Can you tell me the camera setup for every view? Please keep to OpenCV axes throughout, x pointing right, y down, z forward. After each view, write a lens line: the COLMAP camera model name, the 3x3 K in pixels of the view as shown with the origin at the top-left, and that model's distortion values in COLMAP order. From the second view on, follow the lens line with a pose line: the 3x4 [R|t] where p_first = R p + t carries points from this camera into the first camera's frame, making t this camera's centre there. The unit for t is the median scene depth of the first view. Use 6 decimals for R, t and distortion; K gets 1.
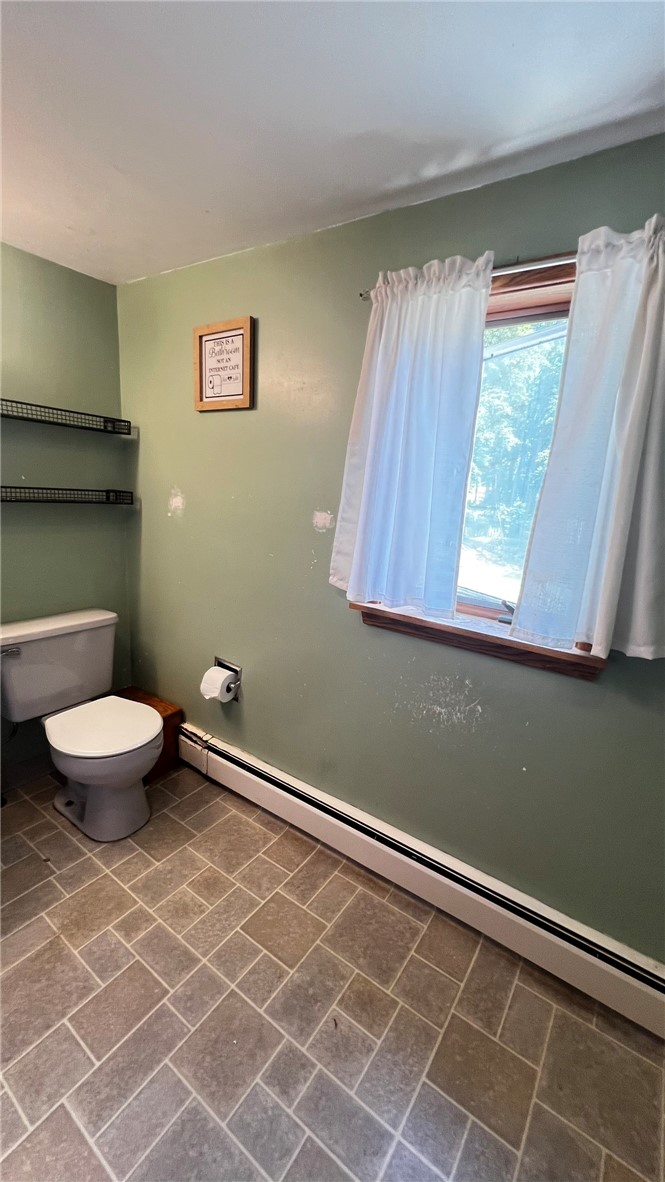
lens RADIAL K [[471.5, 0, 326.3], [0, 471.5, 599.0], [0, 0, 1]] dist [-0.005026, 0.001501]
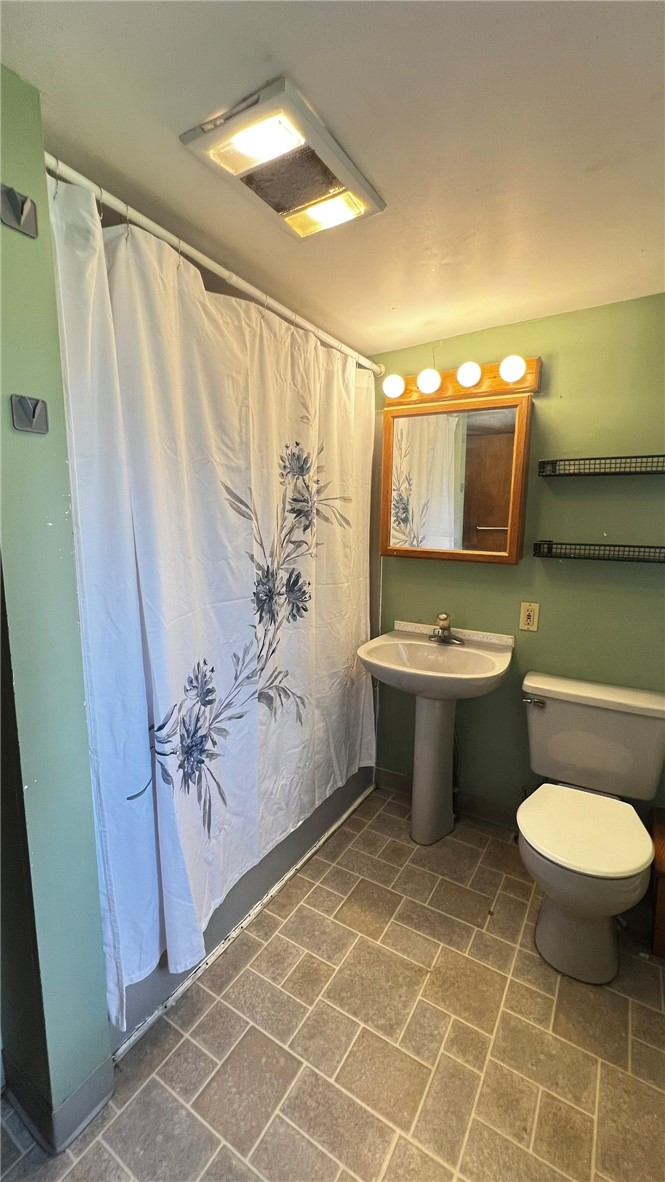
lens RADIAL K [[471.5, 0, 331.9], [0, 471.5, 579.5], [0, 0, 1]] dist [-0.005026, 0.001501]
pose [[0.068026, 0.062907, -0.995698, 0.352960], [-0.236863, 0.970494, 0.045132, -0.097308], [0.969159, 0.232774, 0.080919, 0.485394]]
